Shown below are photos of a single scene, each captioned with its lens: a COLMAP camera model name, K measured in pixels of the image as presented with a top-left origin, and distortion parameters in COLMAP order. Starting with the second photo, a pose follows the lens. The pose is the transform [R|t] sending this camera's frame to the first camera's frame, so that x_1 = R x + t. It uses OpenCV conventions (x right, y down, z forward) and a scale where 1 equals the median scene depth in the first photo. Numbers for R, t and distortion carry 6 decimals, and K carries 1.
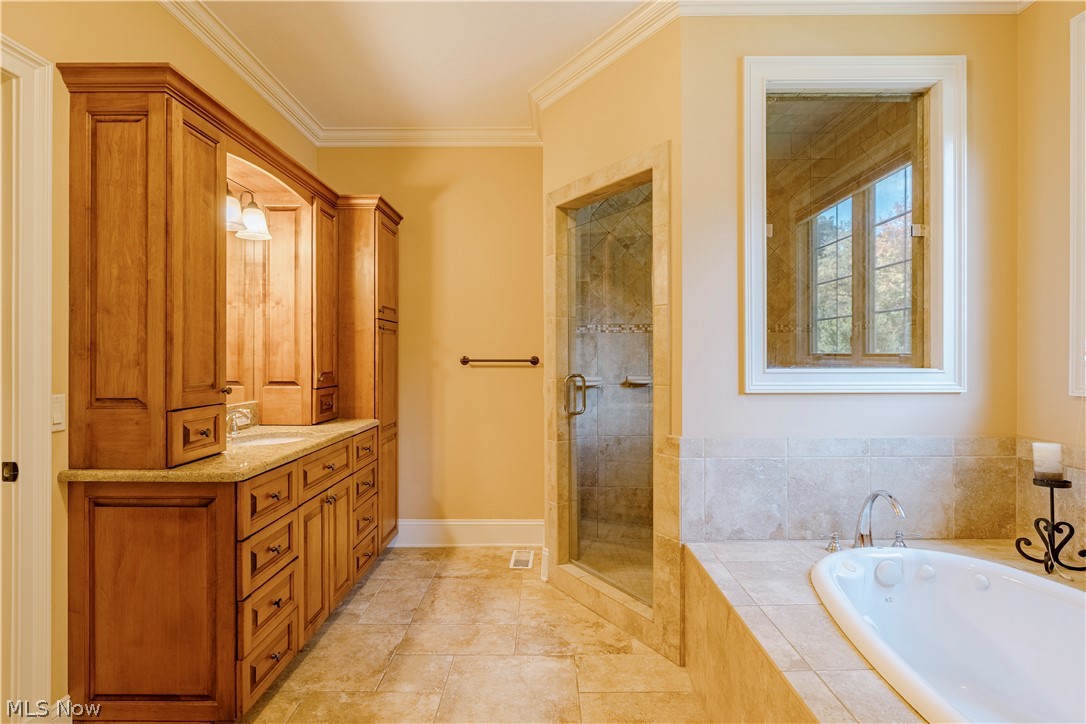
lens RADIAL K [[517.4, 0, 543.0], [0, 517.4, 362.0], [0, 0, 1]] dist [-0.004396, 0.000530]
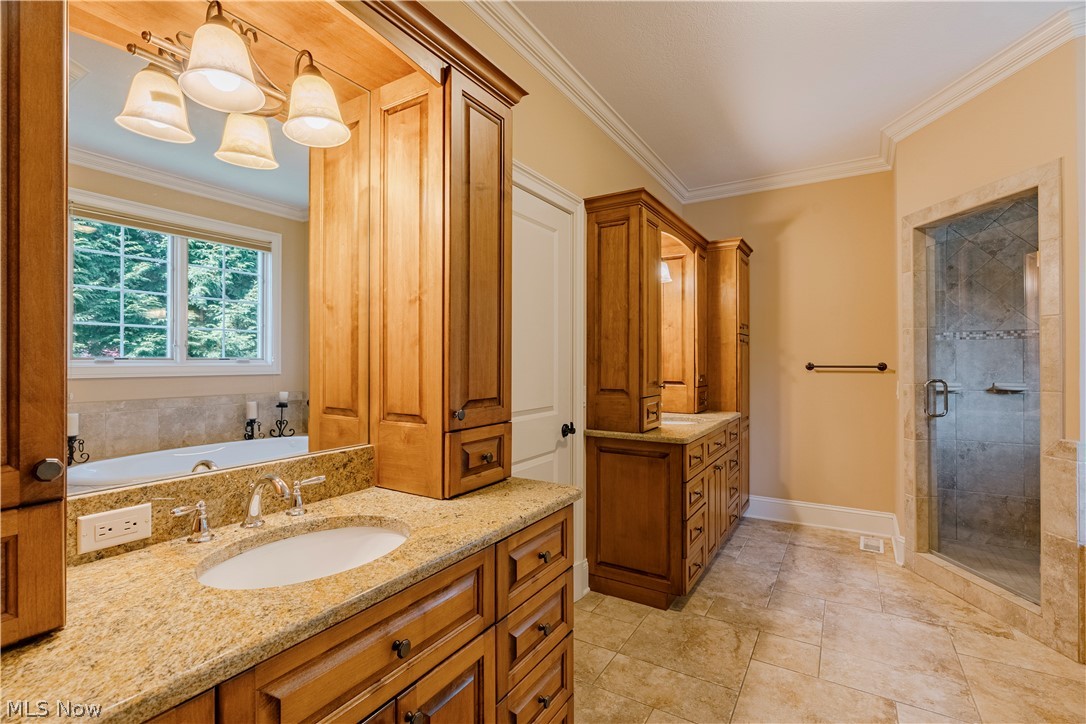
lens RADIAL K [[493.0, 0, 543.0], [0, 493.0, 362.0], [0, 0, 1]] dist [-0.003522, 0.001583]
pose [[0.858516, -0.001229, -0.512786, -0.121668], [-0.002587, 0.999974, -0.006729, -0.004693], [0.512781, 0.007103, 0.858490, -0.326788]]
